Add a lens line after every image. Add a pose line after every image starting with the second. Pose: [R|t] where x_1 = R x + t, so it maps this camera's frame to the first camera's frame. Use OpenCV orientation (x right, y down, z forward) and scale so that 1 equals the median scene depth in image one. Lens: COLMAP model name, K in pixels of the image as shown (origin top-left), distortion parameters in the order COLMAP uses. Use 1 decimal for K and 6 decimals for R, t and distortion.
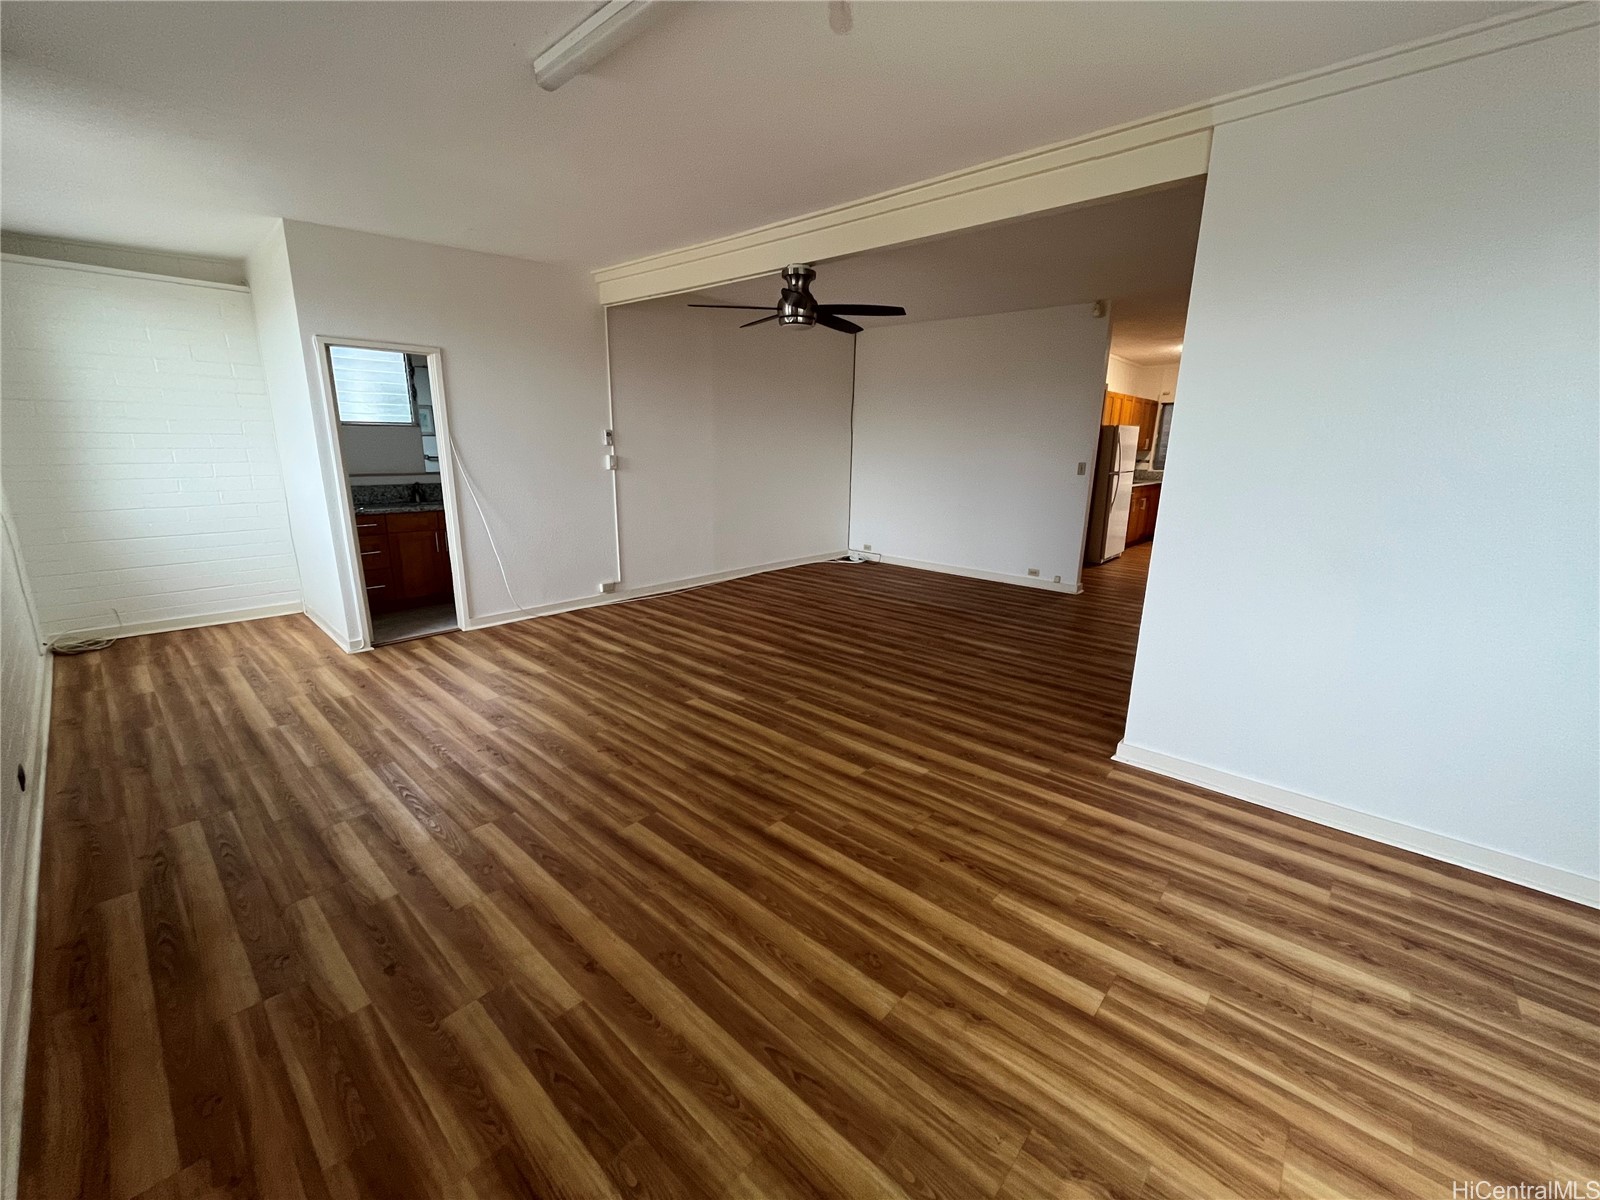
lens RADIAL K [[648.8, 0, 799.5], [0, 648.8, 601.2], [0, 0, 1]] dist [-0.005947, 0.000468]
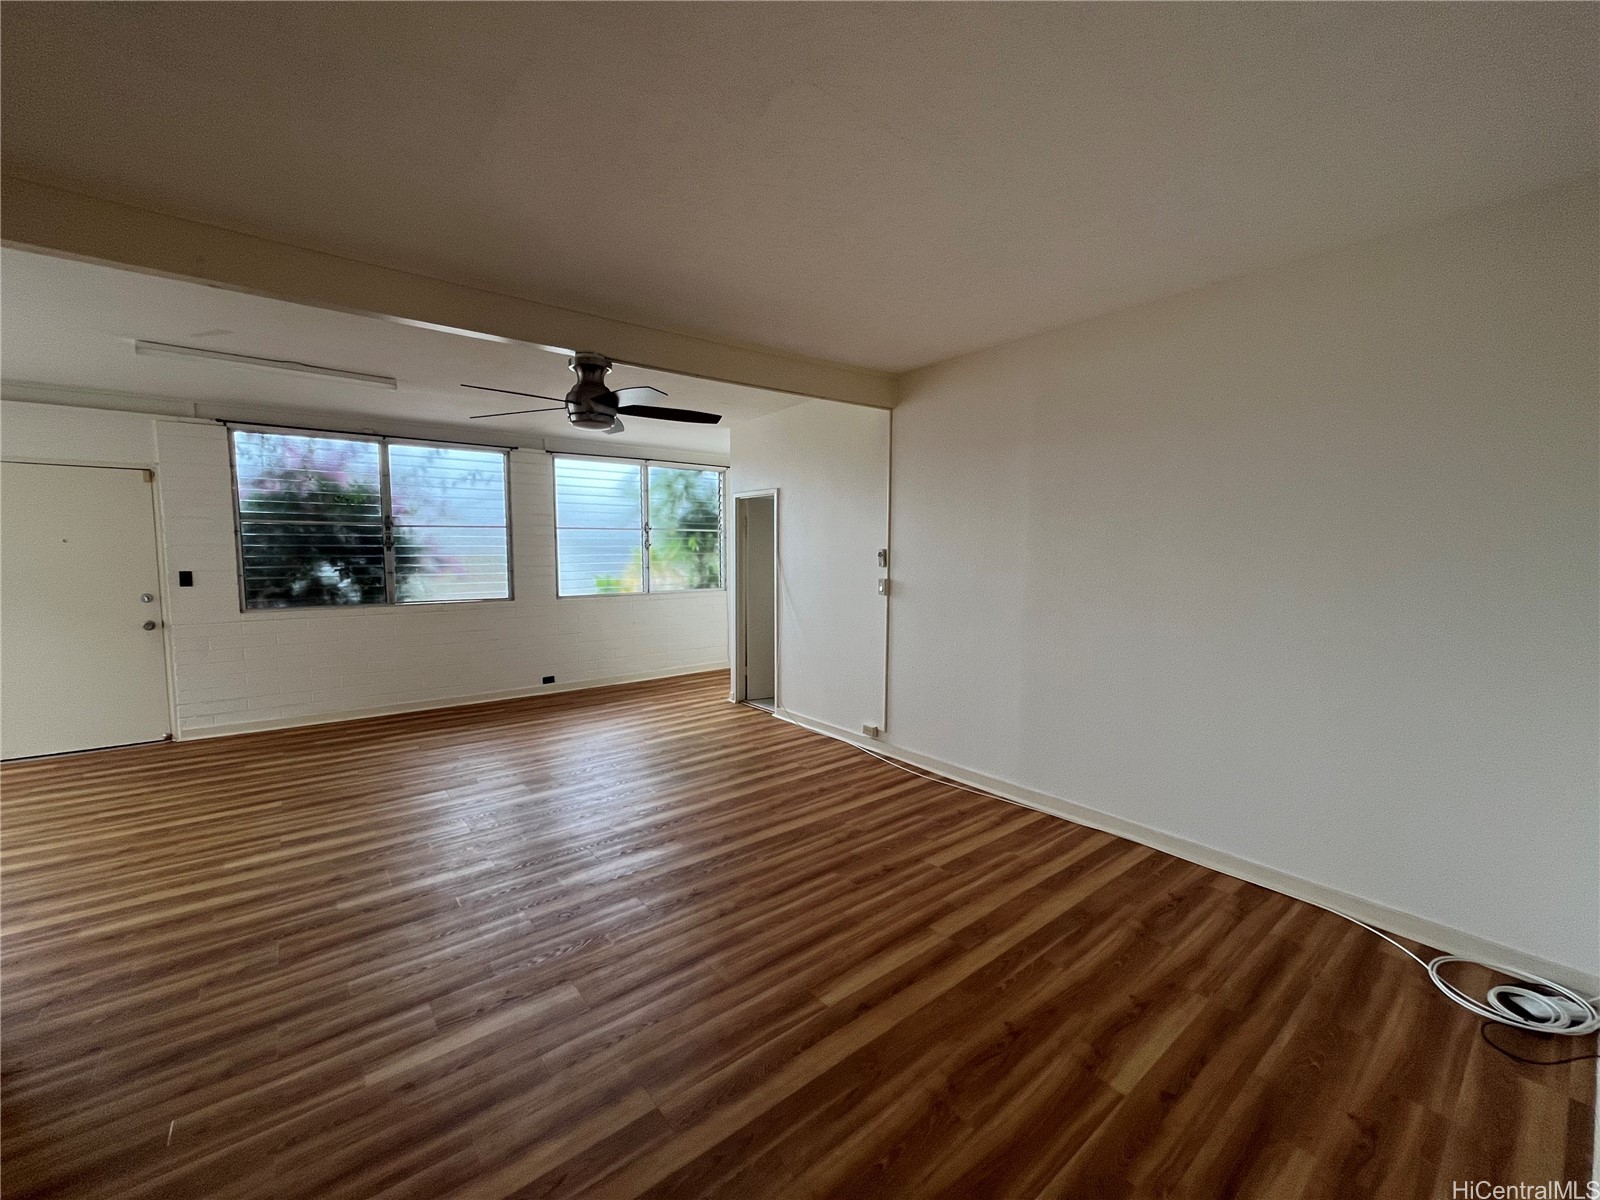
lens RADIAL K [[648.8, 0, 807.5], [0, 648.8, 614.9], [0, 0, 1]] dist [-0.005947, 0.000468]
pose [[-0.165278, 0.088003, -0.982313, 0.875461], [-0.243730, 0.961473, 0.127144, -0.417441], [0.955656, 0.260433, -0.137461, 1.648700]]
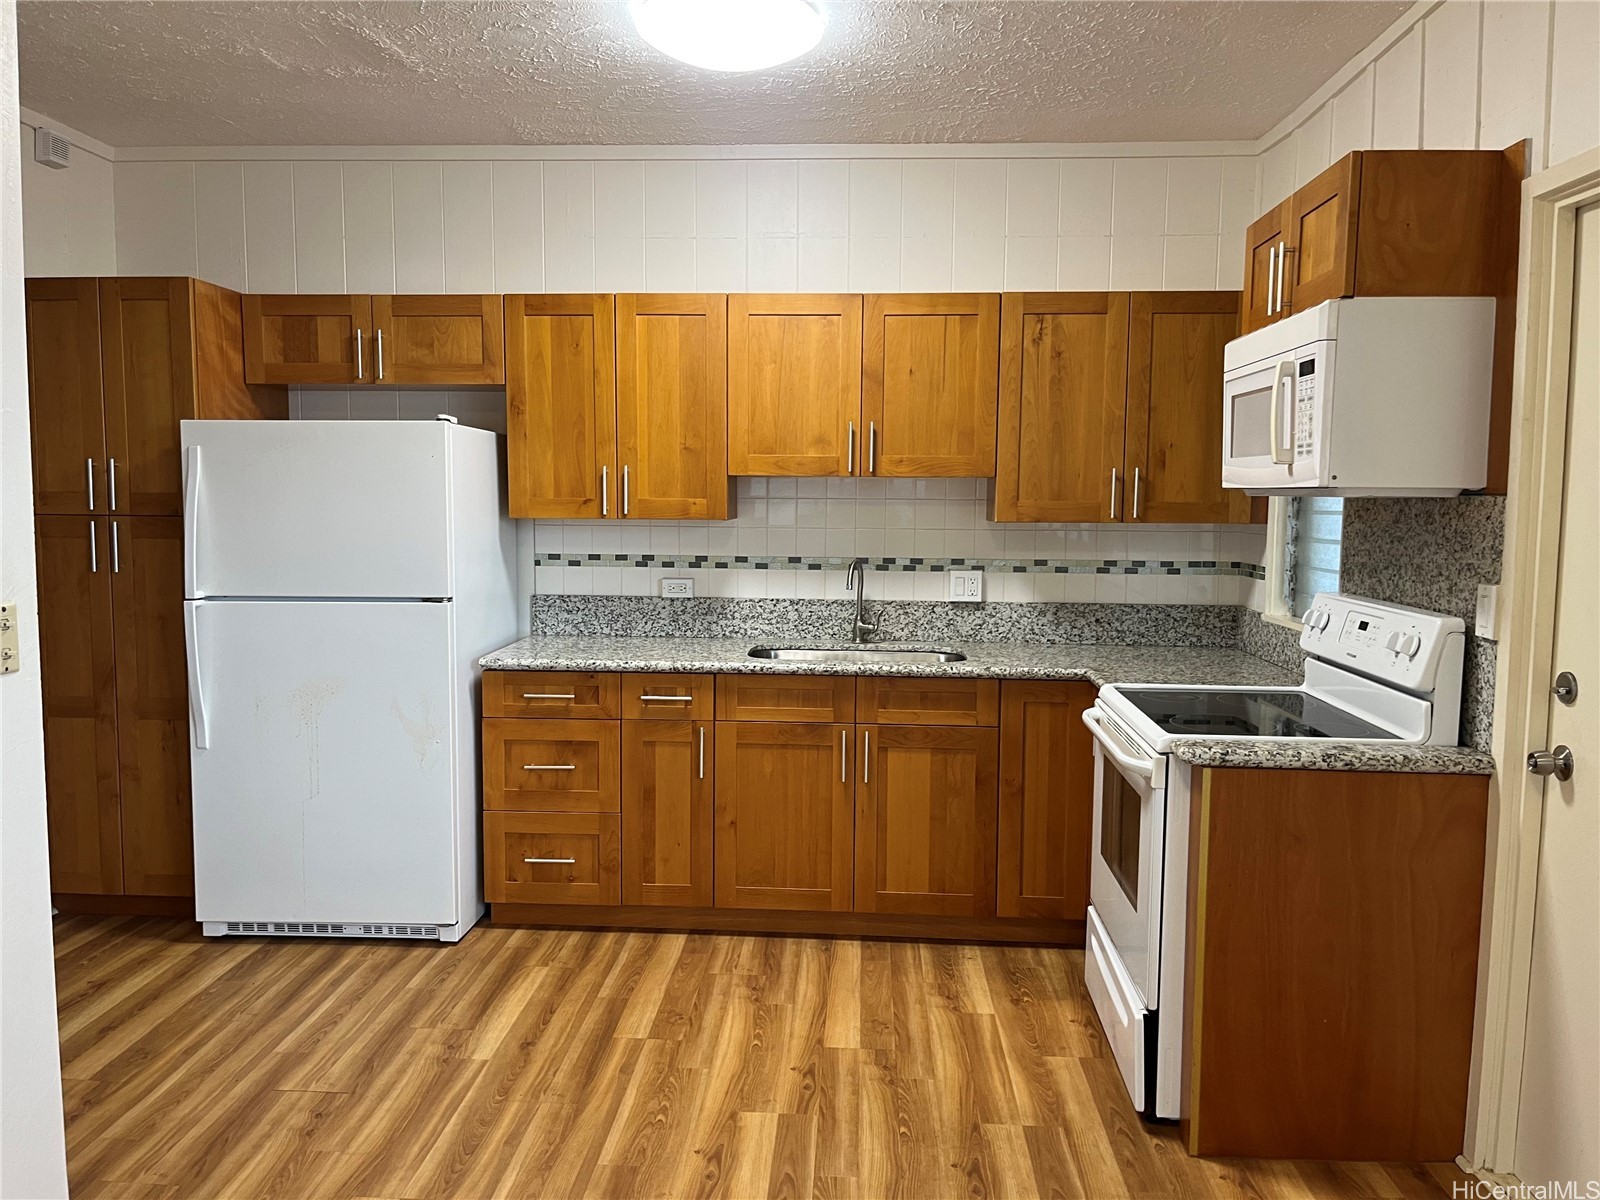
lens RADIAL K [[1206.8, 0, 802.0], [0, 1206.8, 597.0], [0, 0, 1]] dist [-0.012224, -0.005613]
pose [[0.616812, 0.059973, -0.784822, 1.365336], [-0.172700, 0.983108, -0.060605, -0.336760], [0.767931, 0.172921, 0.616750, 1.395730]]
